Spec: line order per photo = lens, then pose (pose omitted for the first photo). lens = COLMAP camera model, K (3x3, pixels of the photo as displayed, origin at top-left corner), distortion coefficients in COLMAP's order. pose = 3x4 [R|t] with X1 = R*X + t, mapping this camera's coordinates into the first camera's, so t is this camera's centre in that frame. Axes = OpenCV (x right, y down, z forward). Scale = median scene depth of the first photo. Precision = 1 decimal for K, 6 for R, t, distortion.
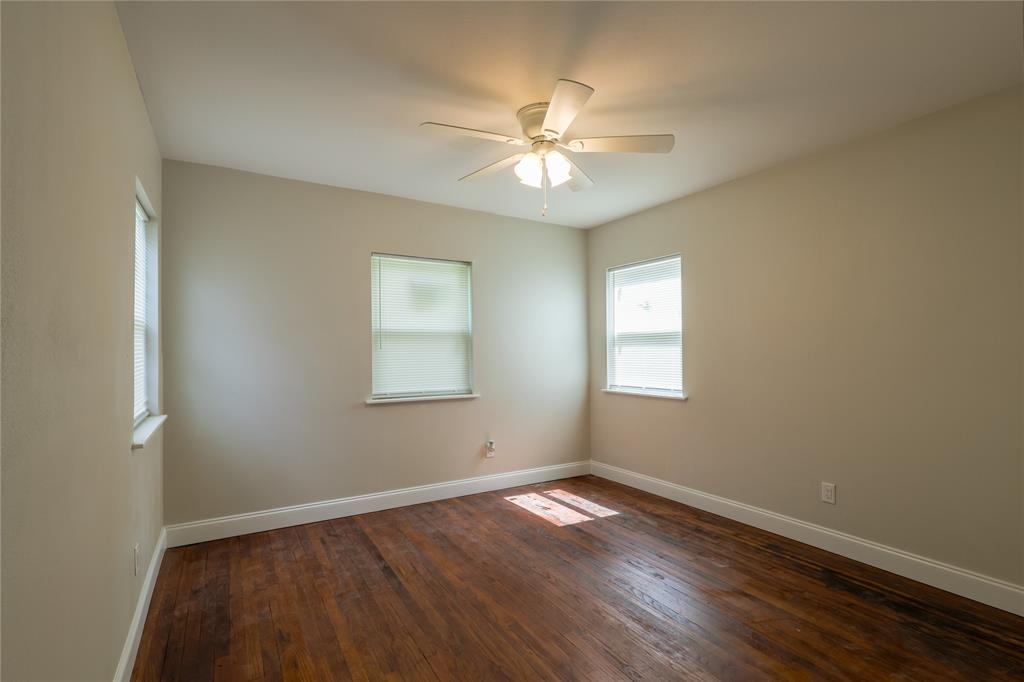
lens RADIAL K [[476.1, 0, 514.2], [0, 476.1, 344.6], [0, 0, 1]] dist [-0.002427, 0.001676]
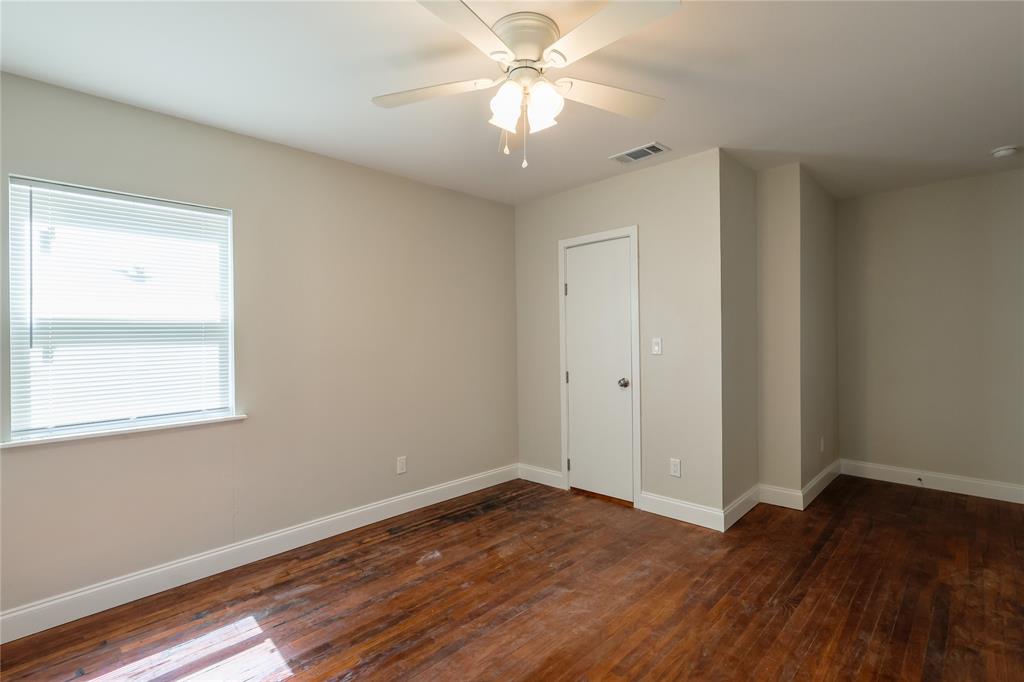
lens RADIAL K [[476.1, 0, 512.4], [0, 476.1, 342.3], [0, 0, 1]] dist [-0.002427, 0.001676]
pose [[-0.245364, 0.004247, 0.969422, -0.503371], [0.010651, 0.999942, -0.001685, 0.007232], [-0.969373, 0.009911, -0.245395, 0.904547]]
